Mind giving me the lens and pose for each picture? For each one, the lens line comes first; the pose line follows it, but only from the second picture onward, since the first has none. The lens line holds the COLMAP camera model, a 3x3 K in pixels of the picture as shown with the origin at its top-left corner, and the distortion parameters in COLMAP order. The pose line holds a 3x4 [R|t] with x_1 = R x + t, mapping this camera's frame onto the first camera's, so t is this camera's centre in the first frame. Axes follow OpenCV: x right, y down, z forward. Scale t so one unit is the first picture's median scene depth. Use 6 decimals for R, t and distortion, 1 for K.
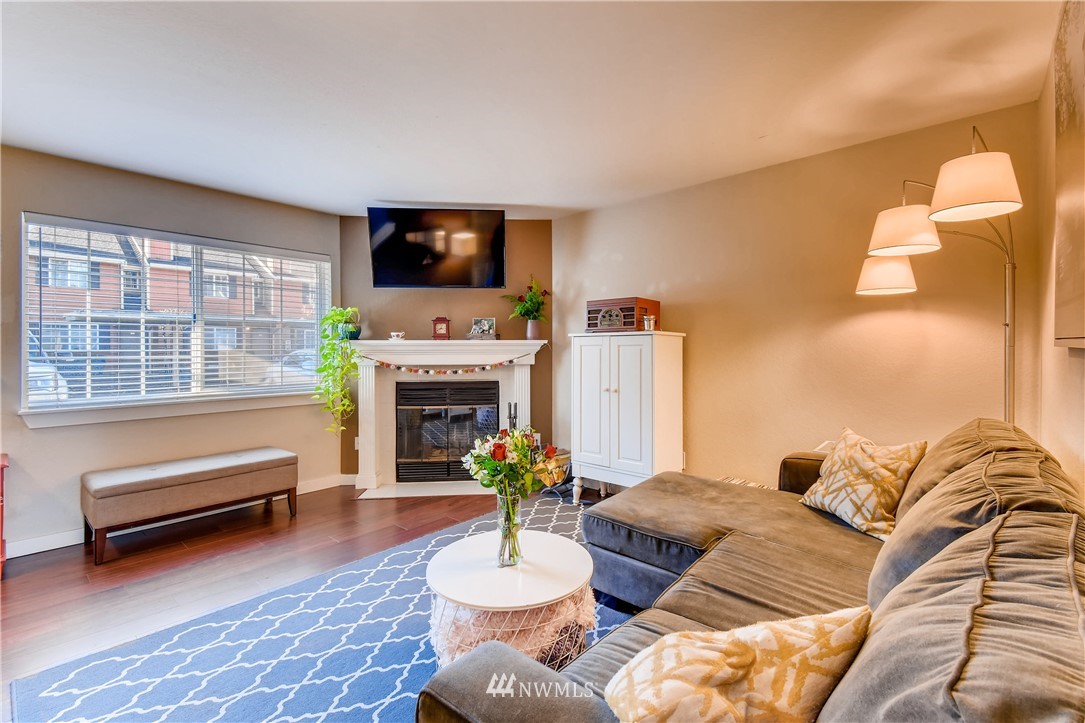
lens RADIAL K [[474.5, 0, 545.2], [0, 474.5, 348.9], [0, 0, 1]] dist [0.015127, -0.000621]
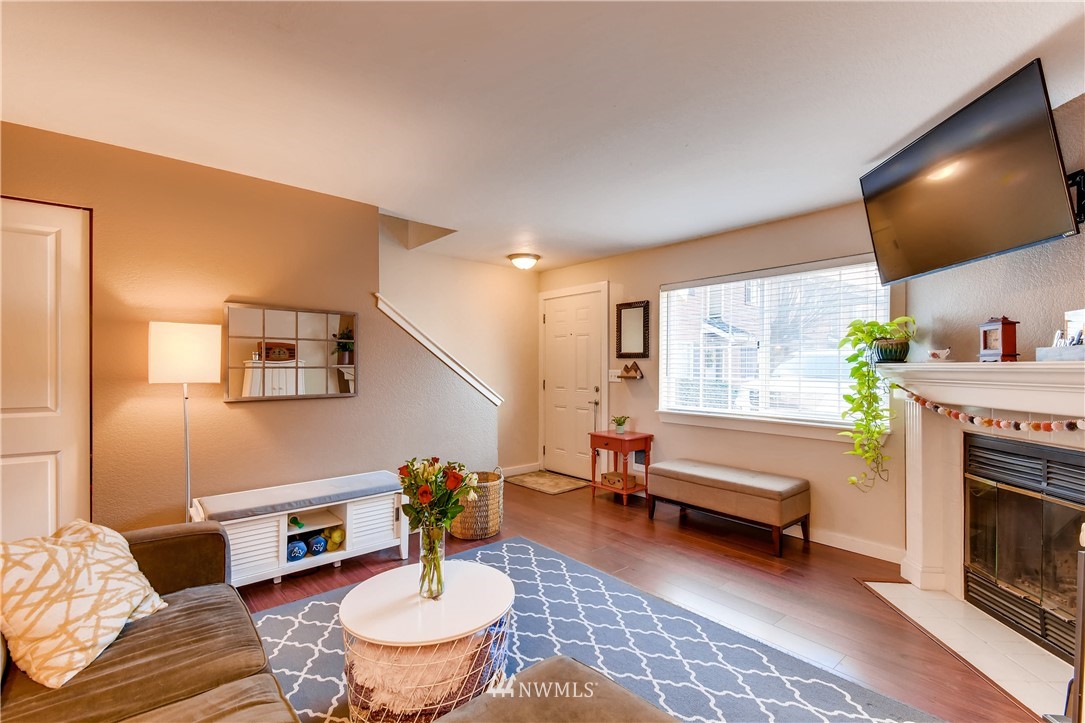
lens RADIAL K [[473.5, 0, 542.5], [0, 473.5, 361.5], [0, 0, 1]] dist [0.002992, -0.000051]
pose [[-0.136072, -0.011052, -0.990637, 0.369756], [-0.009313, 0.999908, -0.009876, -0.008831], [0.990655, 0.007882, -0.136162, 0.578234]]
